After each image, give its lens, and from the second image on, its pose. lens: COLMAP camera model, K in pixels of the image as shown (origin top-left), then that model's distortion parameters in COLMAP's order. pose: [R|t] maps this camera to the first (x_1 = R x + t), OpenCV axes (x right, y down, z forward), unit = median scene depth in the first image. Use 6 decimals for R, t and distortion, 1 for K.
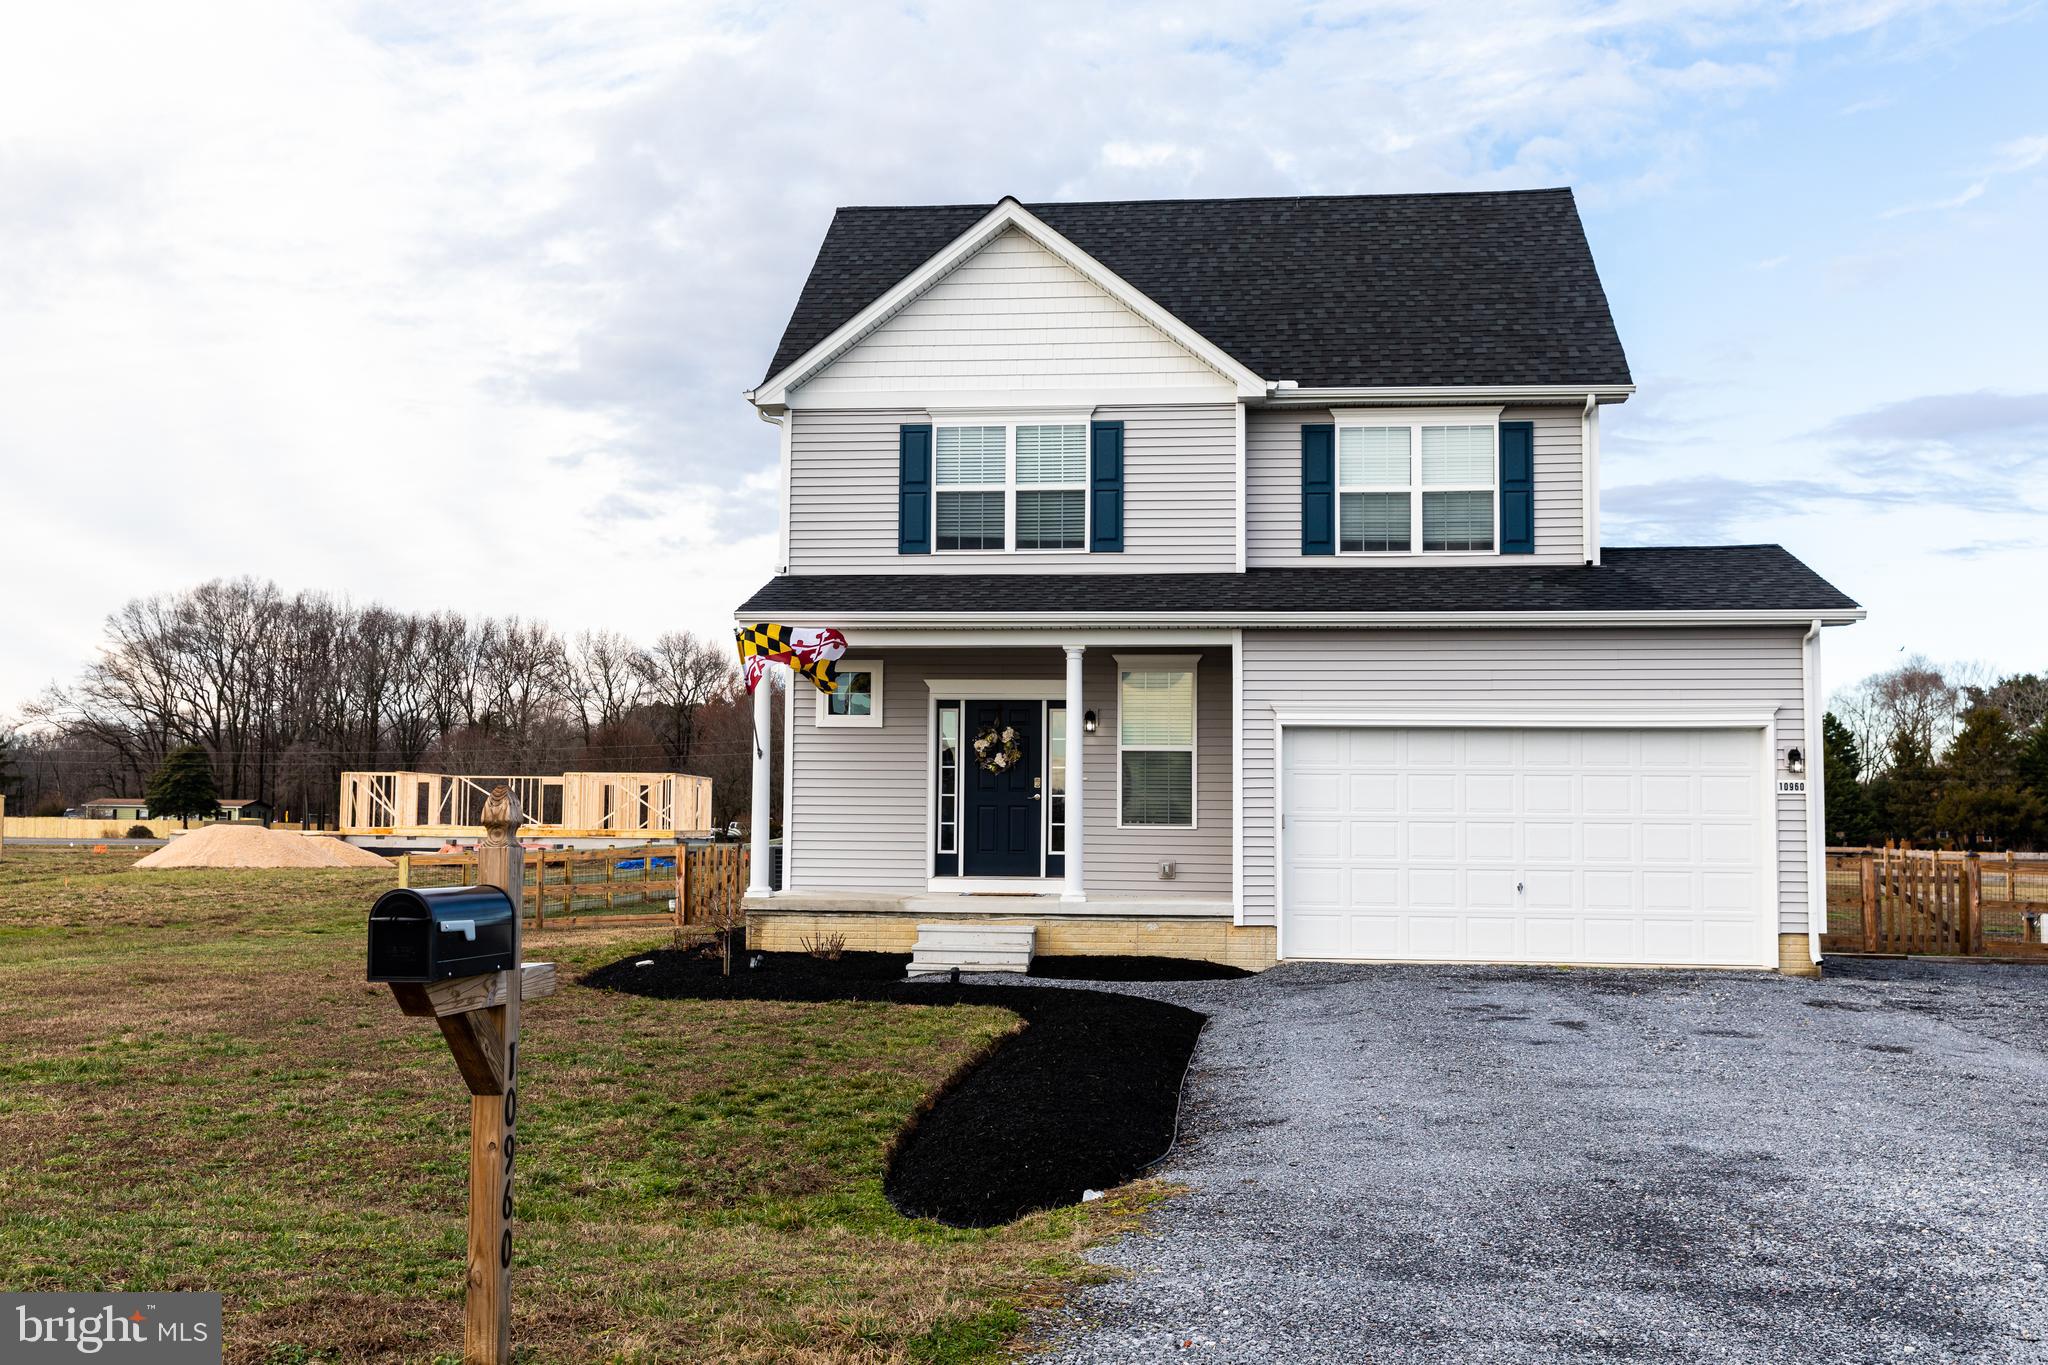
lens RADIAL K [[2061.1, 0, 1024.0], [0, 2061.1, 682.5], [0, 0, 1]] dist [0.028945, 0.000598]
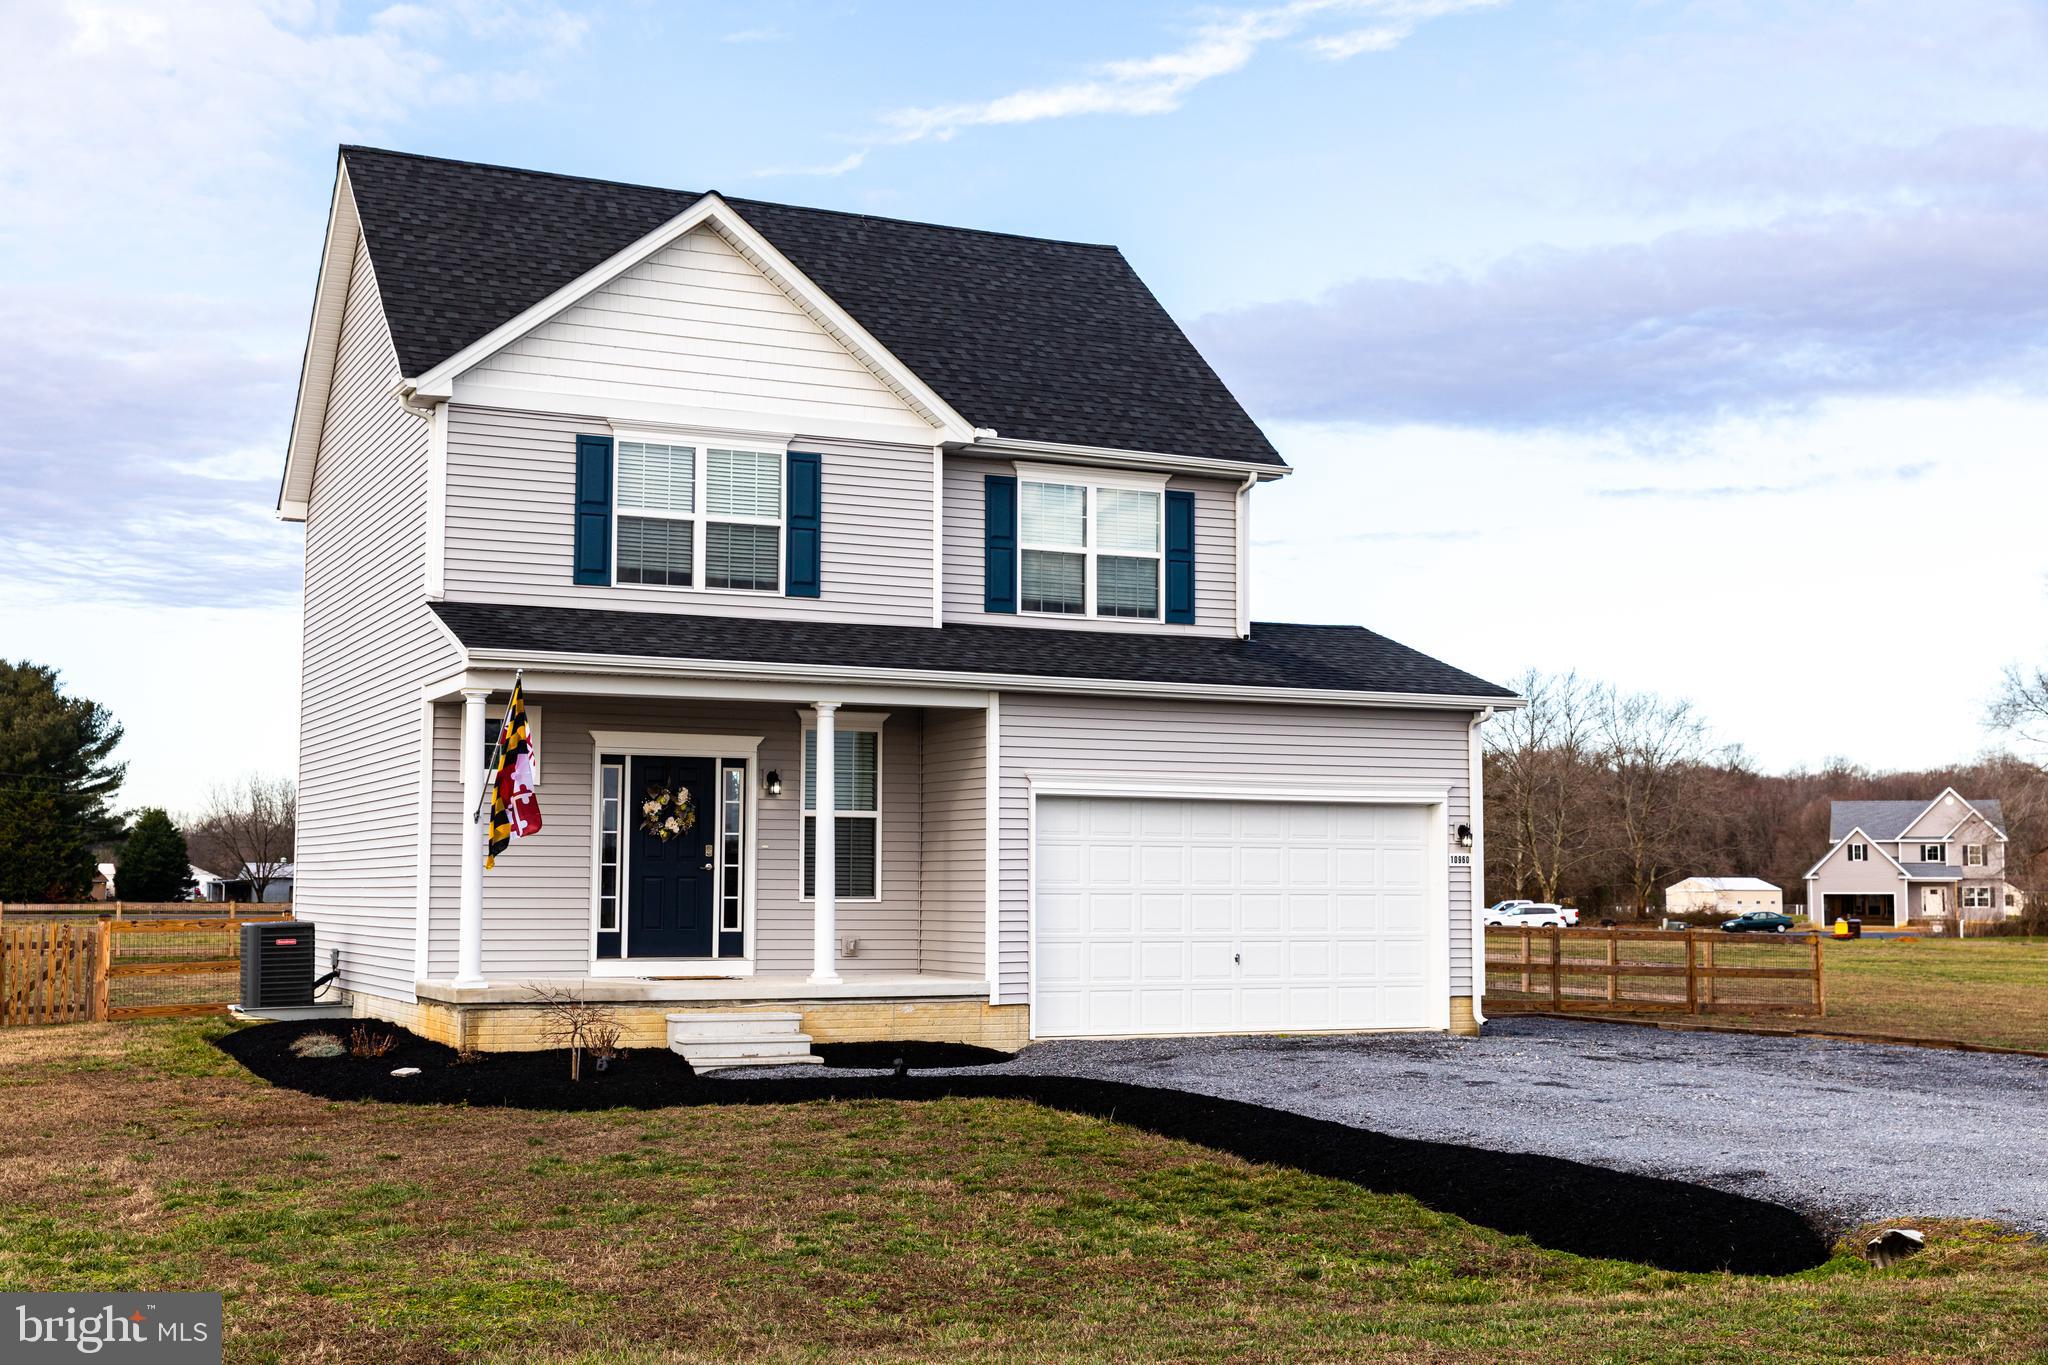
lens RADIAL K [[2462.3, 0, 1024.0], [0, 2462.3, 682.5], [0, 0, 1]] dist [0.007479, 0.010370]
pose [[0.848471, 0.040095, 0.527720, -0.446346], [-0.034694, 0.999195, -0.020136, -0.007229], [-0.528103, -0.001224, 0.849180, 0.028543]]
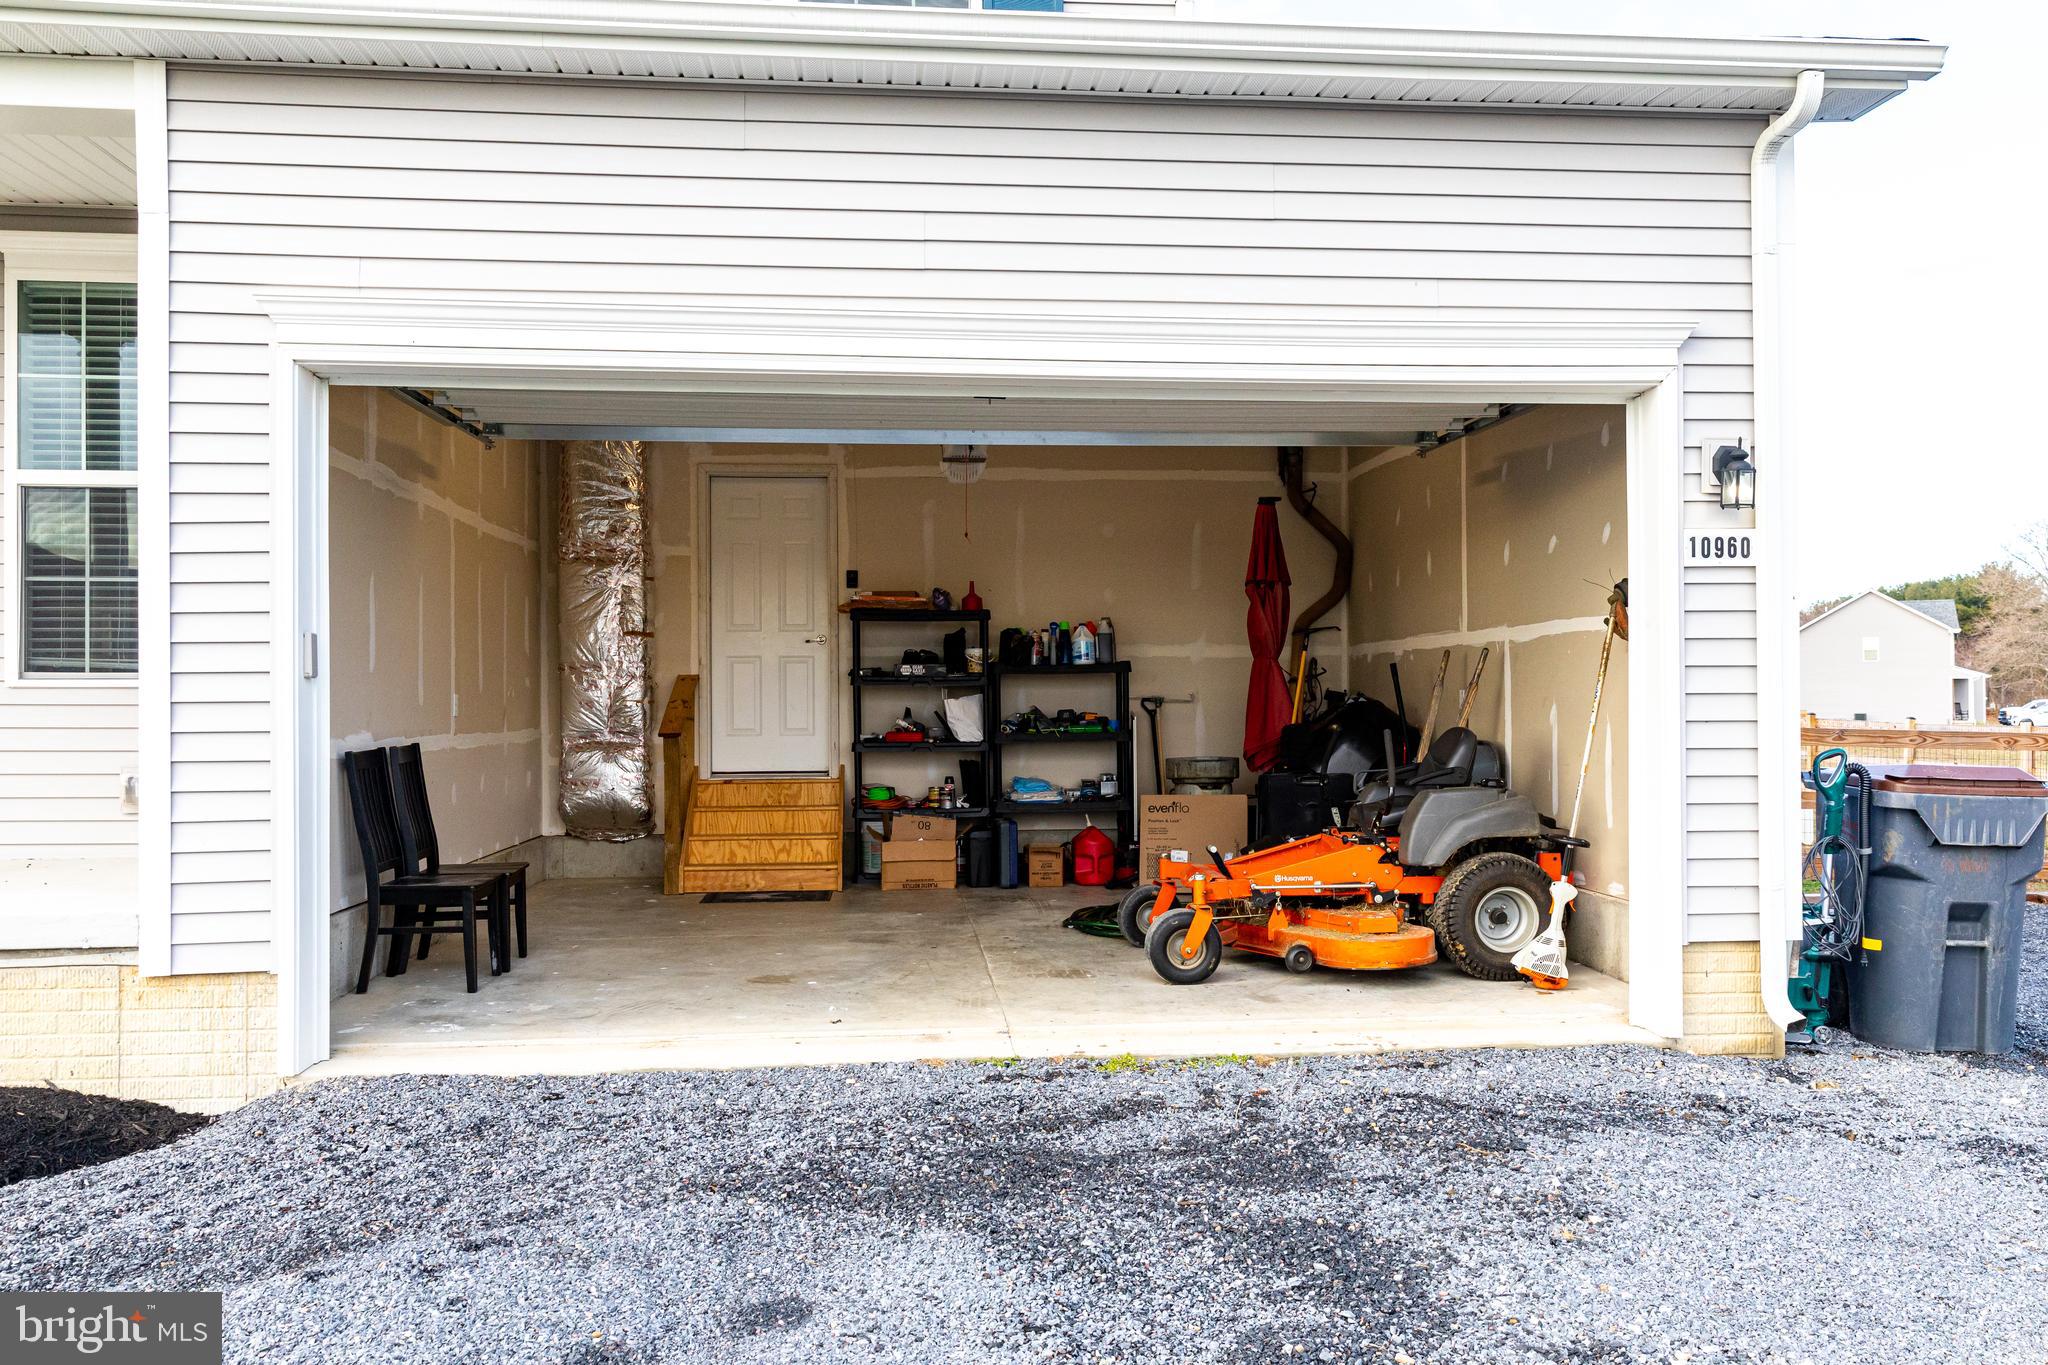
lens RADIAL K [[1658.6, 0, 1073.3], [0, 1658.6, 679.0], [0, 0, 1]] dist [0.002272, 0.001269]
pose [[0.975444, -0.009870, 0.220028, 0.171683], [-0.002905, 0.998332, 0.057663, 0.050905], [-0.220231, -0.056886, 0.973788, 0.655112]]
